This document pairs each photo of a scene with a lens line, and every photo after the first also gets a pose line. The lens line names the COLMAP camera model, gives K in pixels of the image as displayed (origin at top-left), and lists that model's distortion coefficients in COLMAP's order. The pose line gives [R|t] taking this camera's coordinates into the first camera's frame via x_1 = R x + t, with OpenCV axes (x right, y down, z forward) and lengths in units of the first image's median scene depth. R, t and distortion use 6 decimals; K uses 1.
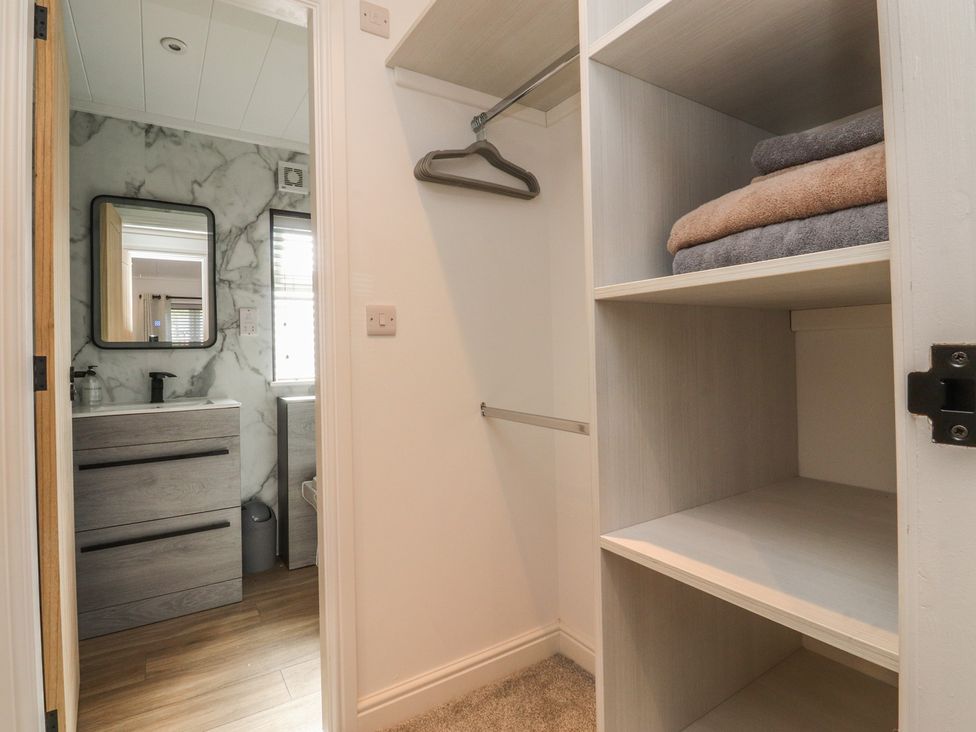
lens RADIAL K [[510.2, 0, 484.0], [0, 510.2, 348.6], [0, 0, 1]] dist [0.002018, -0.014415]
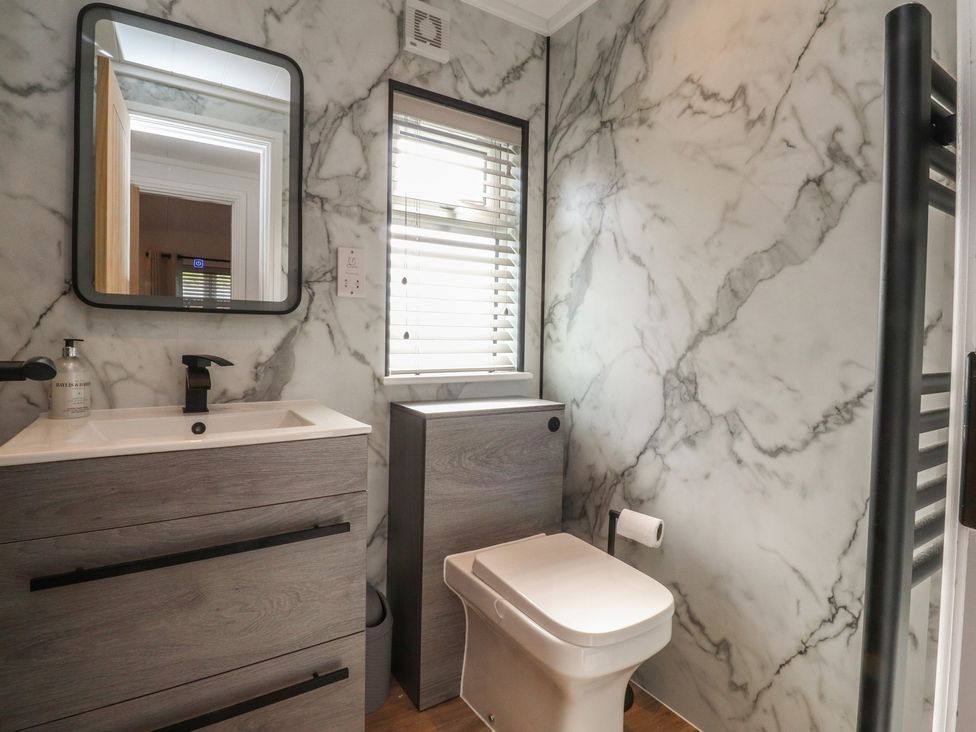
lens RADIAL K [[510.2, 0, 484.0], [0, 510.2, 348.6], [0, 0, 1]] dist [0.002018, -0.014415]
pose [[0.999203, 0.039898, 0.001248, -0.313582], [-0.039917, 0.998693, 0.031927, 0.009523], [0.000028, -0.031951, 0.999489, 0.427835]]
